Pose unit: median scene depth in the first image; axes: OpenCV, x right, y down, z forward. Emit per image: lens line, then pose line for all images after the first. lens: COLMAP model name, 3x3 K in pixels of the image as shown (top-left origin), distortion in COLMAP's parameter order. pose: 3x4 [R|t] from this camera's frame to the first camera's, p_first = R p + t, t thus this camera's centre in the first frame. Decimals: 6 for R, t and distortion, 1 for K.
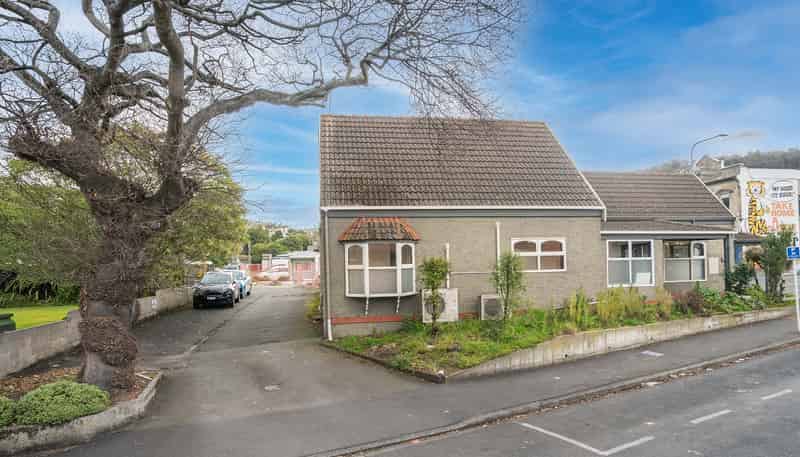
lens RADIAL K [[473.5, 0, 418.0], [0, 473.5, 257.4], [0, 0, 1]] dist [-0.035742, 0.000275]
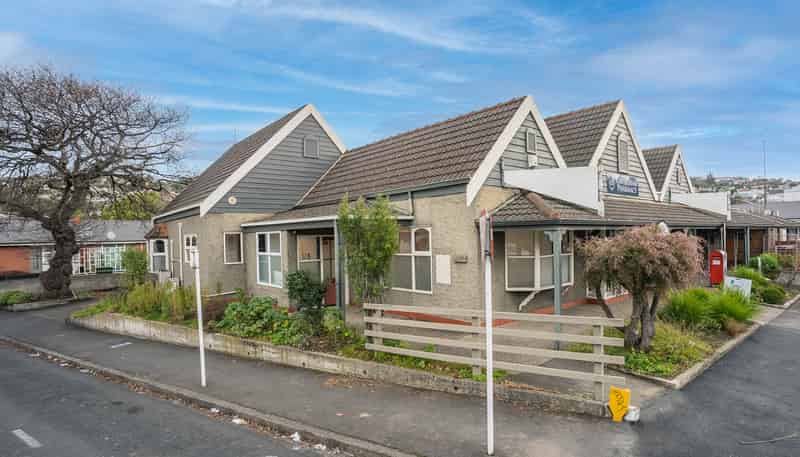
lens RADIAL K [[425.9, 0, 400.9], [0, 425.9, 244.3], [0, 0, 1]] dist [-0.075848, 0.039935]
pose [[0.485338, 0.022050, -0.874049, 1.404639], [0.021806, 0.999066, 0.037313, -0.043237], [0.874055, -0.037169, 0.484404, 0.944878]]
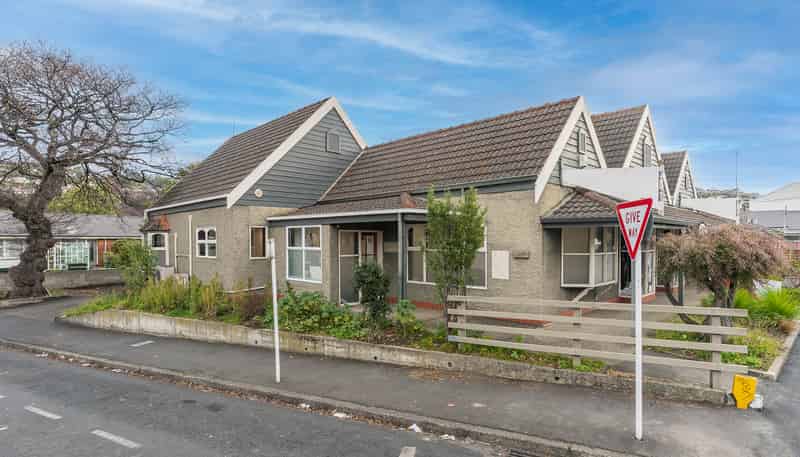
lens RADIAL K [[426.9, 0, 391.0], [0, 426.9, 246.1], [0, 0, 1]] dist [0.001952, -0.000093]
pose [[0.551043, 0.028260, -0.833998, 1.324342], [0.000707, 0.999410, 0.034332, -0.030838], [0.834477, -0.019508, 0.550698, 0.802351]]
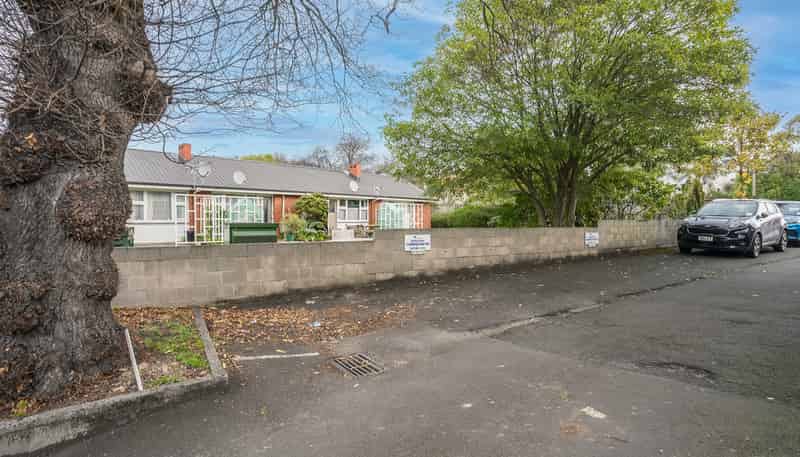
lens RADIAL K [[410.4, 0, 400.0], [0, 410.4, 228.5], [0, 0, 1]] dist [-0.071951, 0.035855]
pose [[0.312936, 0.038708, -0.948985, -0.125343], [0.006602, 0.999056, 0.042927, 0.074815], [0.949751, -0.019698, 0.312385, 0.716972]]
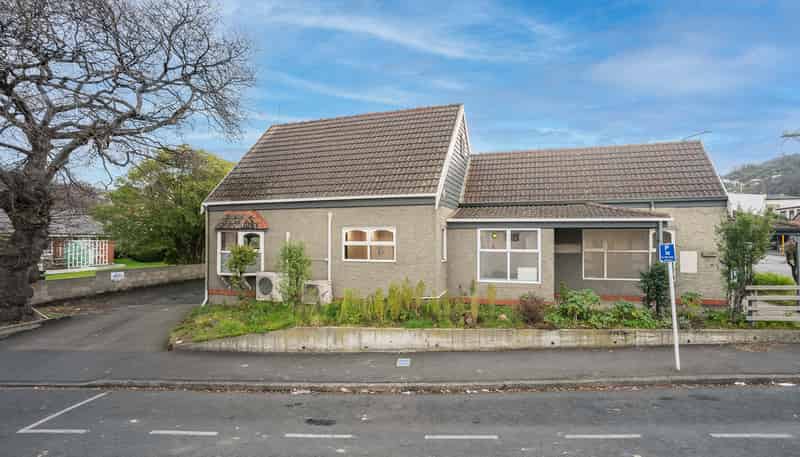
lens RADIAL K [[410.4, 0, 400.0], [0, 410.4, 228.5], [0, 0, 1]] dist [-0.071951, 0.035855]
pose [[0.861835, 0.009016, -0.507109, 0.744777], [-0.014041, 0.999883, -0.006086, -0.034304], [0.506995, 0.012366, 0.861860, 0.283717]]
